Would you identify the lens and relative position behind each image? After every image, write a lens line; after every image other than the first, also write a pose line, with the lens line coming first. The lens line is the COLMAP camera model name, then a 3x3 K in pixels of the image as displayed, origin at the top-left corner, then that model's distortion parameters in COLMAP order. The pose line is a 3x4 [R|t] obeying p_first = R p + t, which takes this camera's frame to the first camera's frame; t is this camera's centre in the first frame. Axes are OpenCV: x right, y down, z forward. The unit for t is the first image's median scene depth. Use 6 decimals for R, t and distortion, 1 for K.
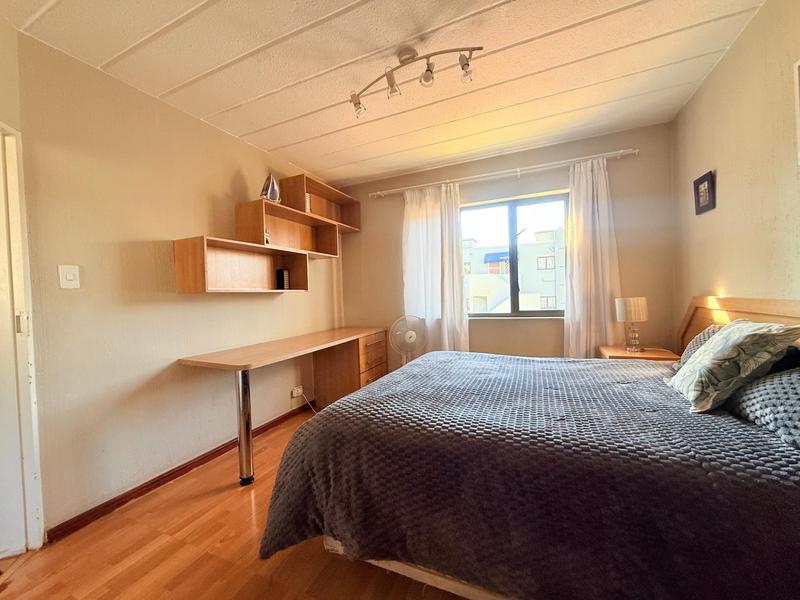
lens RADIAL K [[318.3, 0, 398.6], [0, 318.3, 299.6], [0, 0, 1]] dist [0.001409, 0.000558]
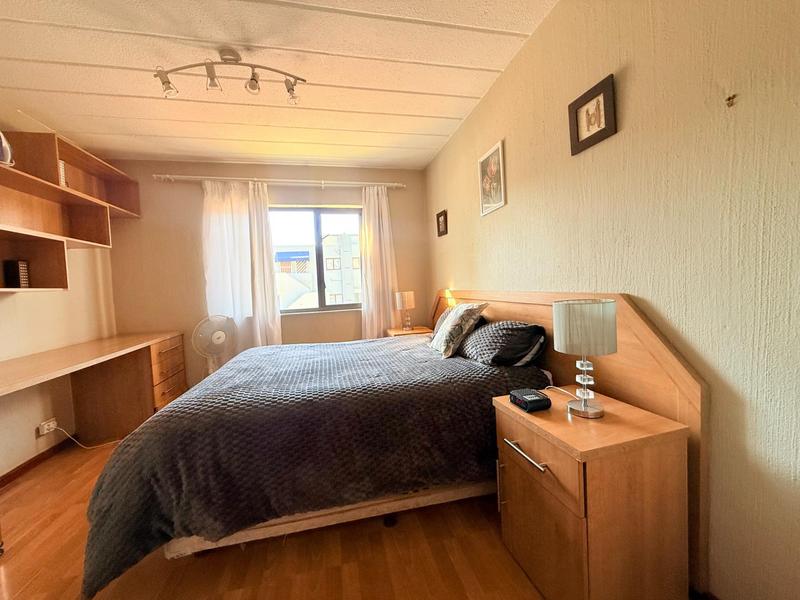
lens RADIAL K [[318.3, 0, 398.0], [0, 318.3, 299.6], [0, 0, 1]] dist [0.001409, 0.000558]
pose [[0.802764, -0.029068, 0.595588, -0.147321], [0.027704, 0.999551, 0.011442, 0.013633], [-0.595653, 0.007315, 0.803208, -0.113696]]
